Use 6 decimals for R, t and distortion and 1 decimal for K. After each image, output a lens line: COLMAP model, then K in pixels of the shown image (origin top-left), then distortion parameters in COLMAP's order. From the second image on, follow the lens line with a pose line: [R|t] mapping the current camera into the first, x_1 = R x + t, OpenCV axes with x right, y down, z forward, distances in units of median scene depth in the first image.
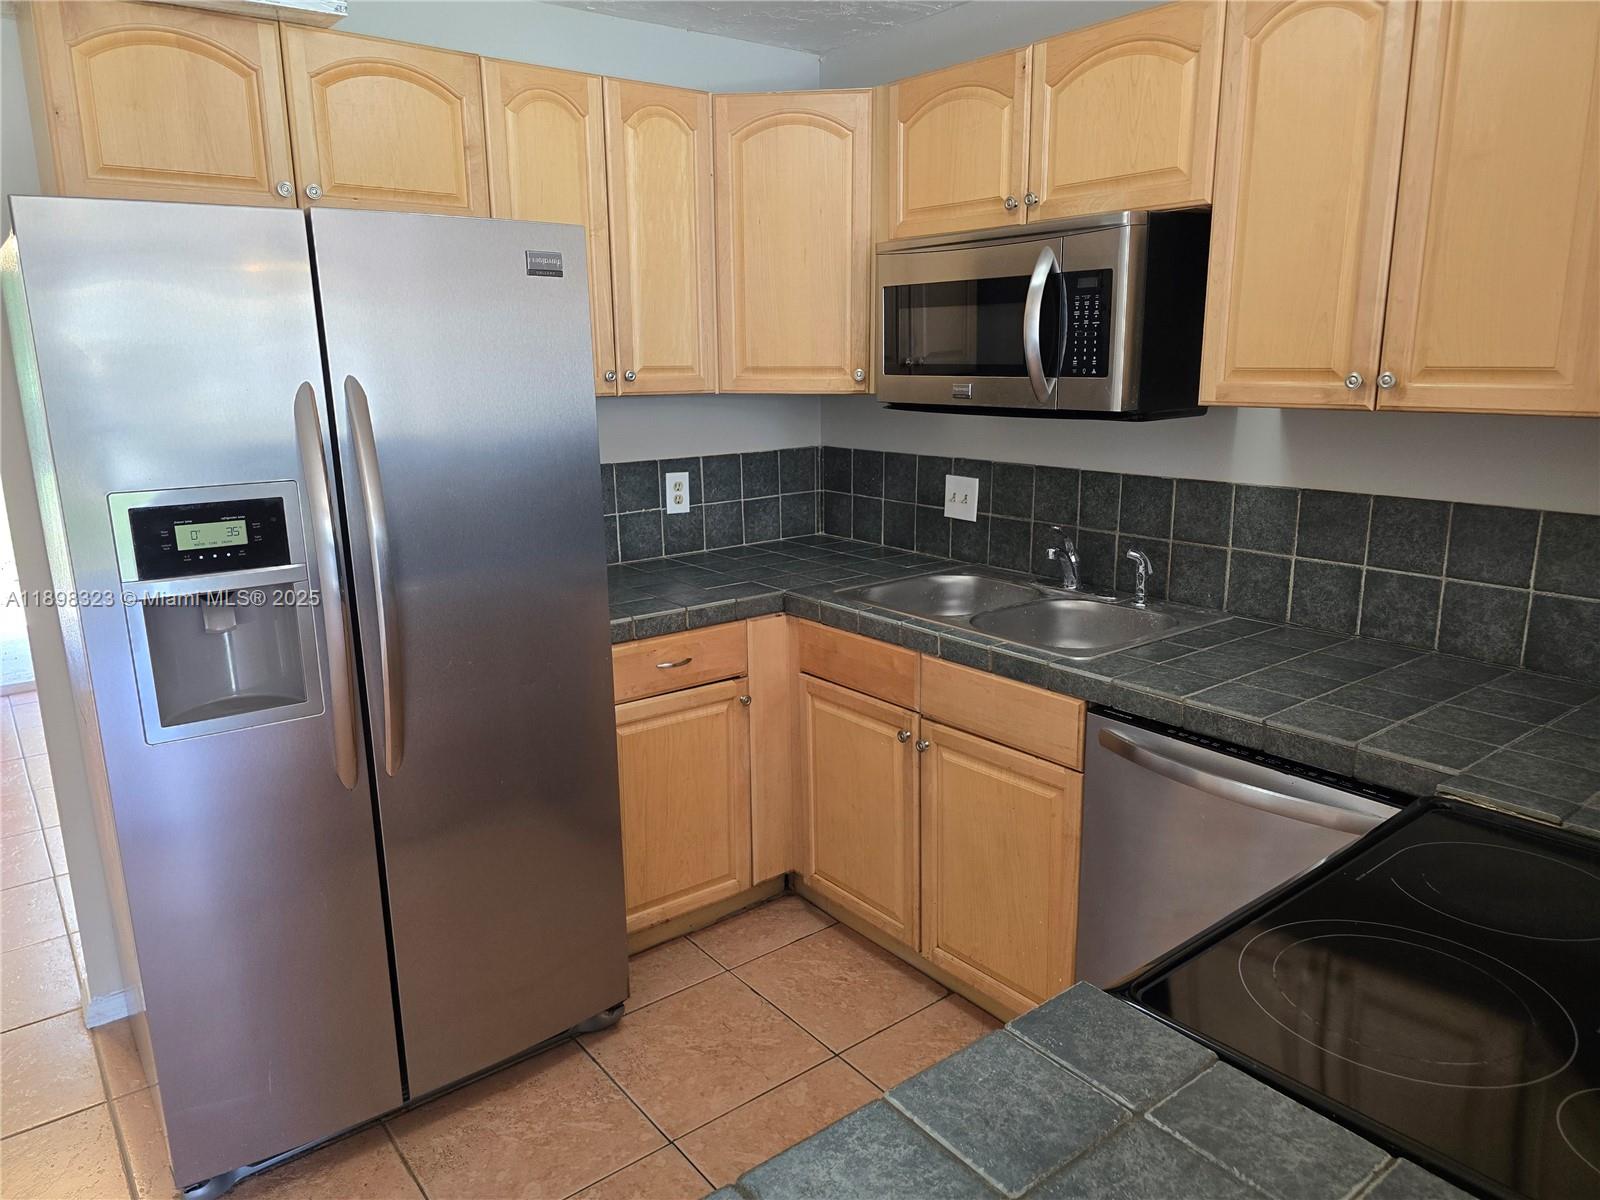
lens RADIAL K [[1090.4, 0, 786.6], [0, 1090.4, 607.2], [0, 0, 1]] dist [0.052262, -0.046269]
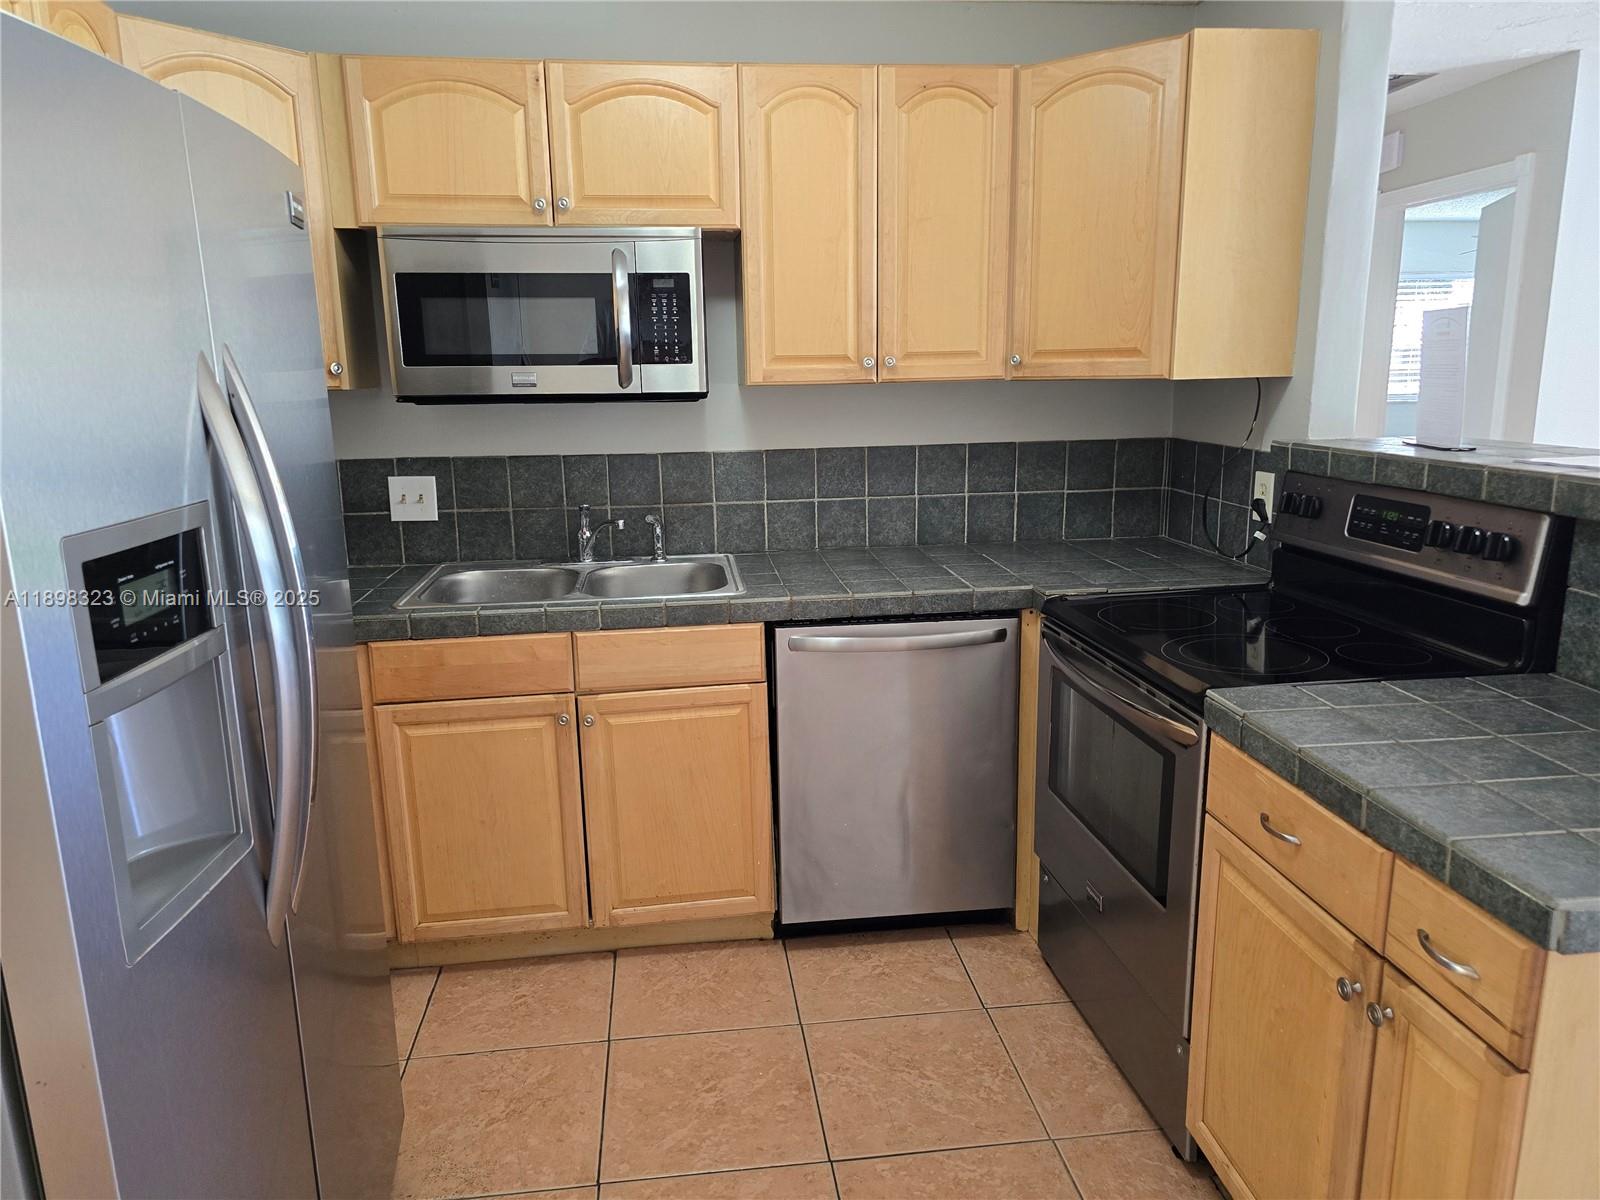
lens RADIAL K [[1090.4, 0, 795.2], [0, 1090.4, 601.0], [0, 0, 1]] dist [0.052262, -0.046269]
pose [[0.497662, -0.178080, 0.848893, -0.680050], [0.208272, 0.974598, 0.082351, -0.029365], [-0.841995, 0.135818, 0.522110, 0.297863]]
